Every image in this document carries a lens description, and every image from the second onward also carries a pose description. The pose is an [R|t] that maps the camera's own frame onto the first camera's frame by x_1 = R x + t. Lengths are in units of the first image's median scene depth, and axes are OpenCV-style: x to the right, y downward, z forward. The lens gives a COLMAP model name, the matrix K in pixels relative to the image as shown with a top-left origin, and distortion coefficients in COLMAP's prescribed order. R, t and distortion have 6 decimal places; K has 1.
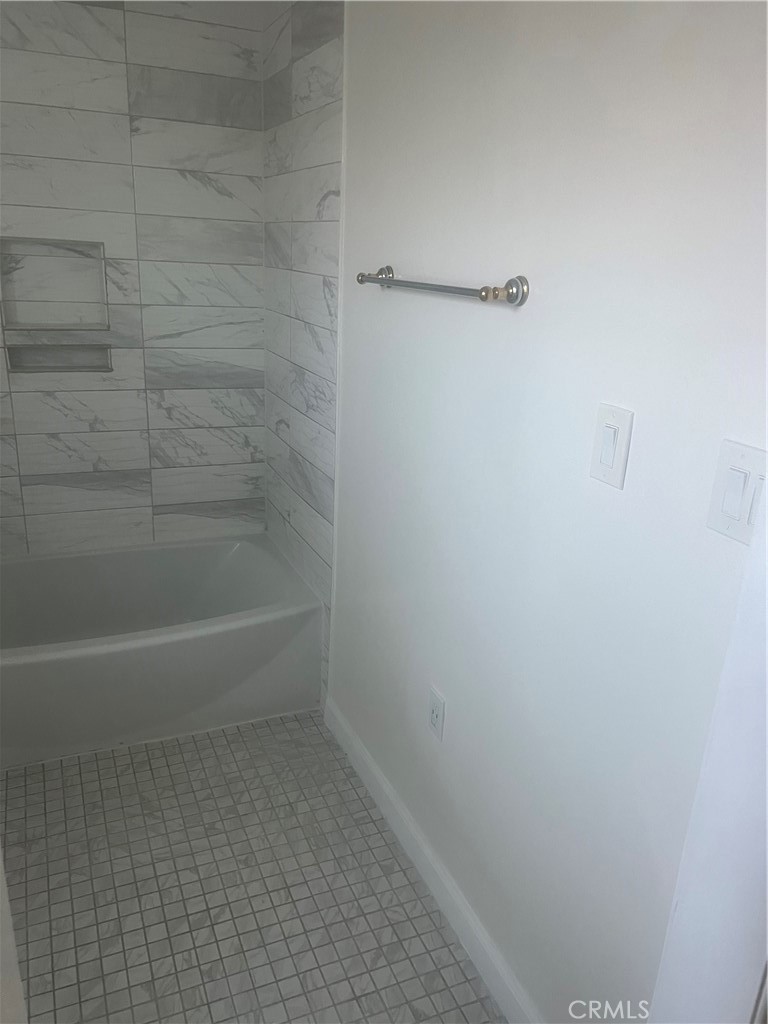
lens RADIAL K [[774.9, 0, 393.7], [0, 774.9, 531.5], [0, 0, 1]] dist [0.044350, -0.047813]
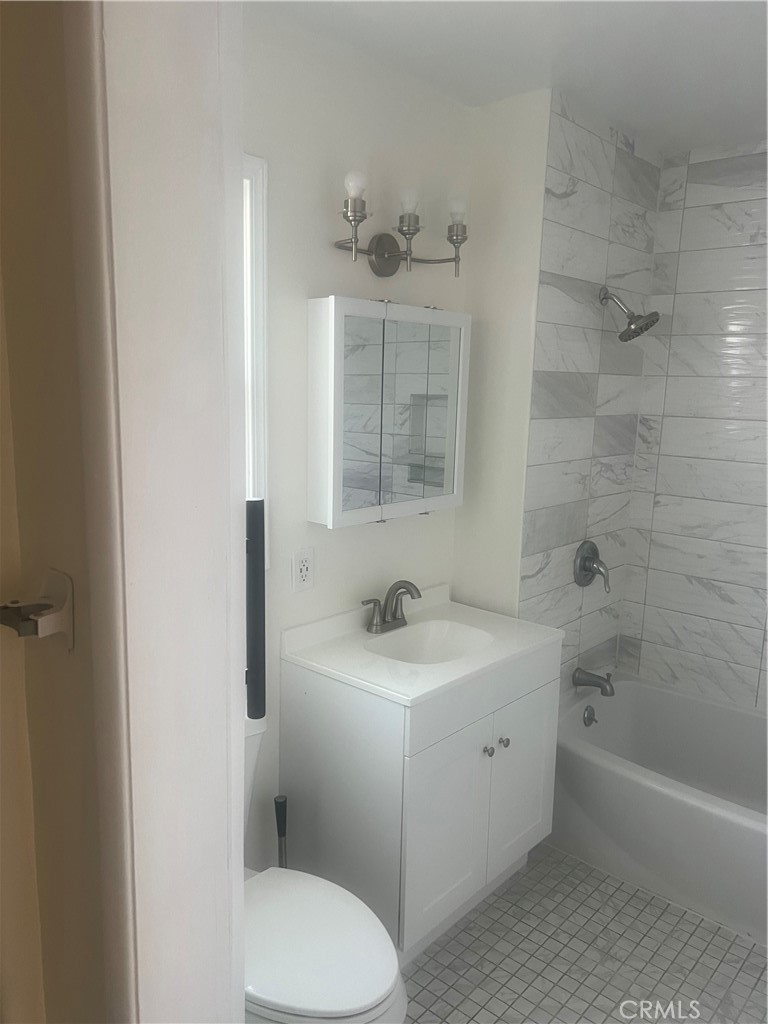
lens RADIAL K [[774.9, 0, 379.9], [0, 774.9, 528.9], [0, 0, 1]] dist [0.044350, -0.047813]
pose [[0.418079, 0.131879, -0.898787, 0.214101], [-0.319846, 0.947419, -0.009765, -0.026762], [0.850240, 0.291556, 0.438277, 0.097093]]
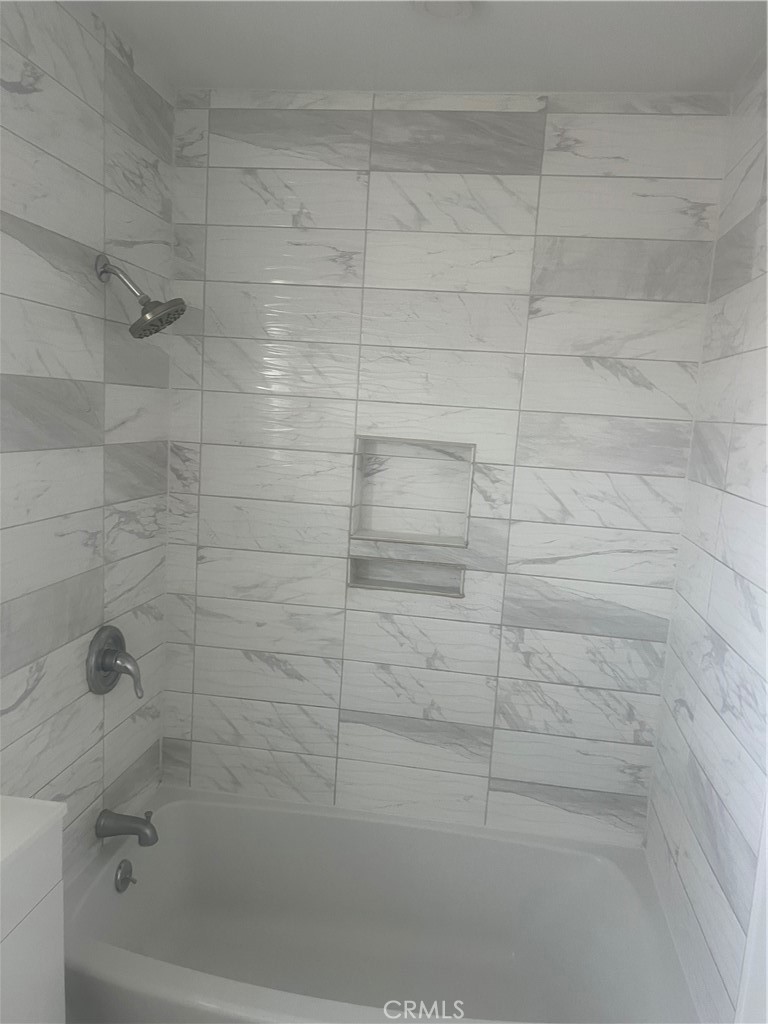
lens RADIAL K [[774.9, 0, 395.7], [0, 774.9, 519.5], [0, 0, 1]] dist [0.044350, -0.047813]
pose [[0.852492, 0.078382, -0.516831, -0.024435], [-0.199872, 0.962445, -0.183716, -0.129391], [0.483021, 0.259916, 0.836142, 0.308323]]
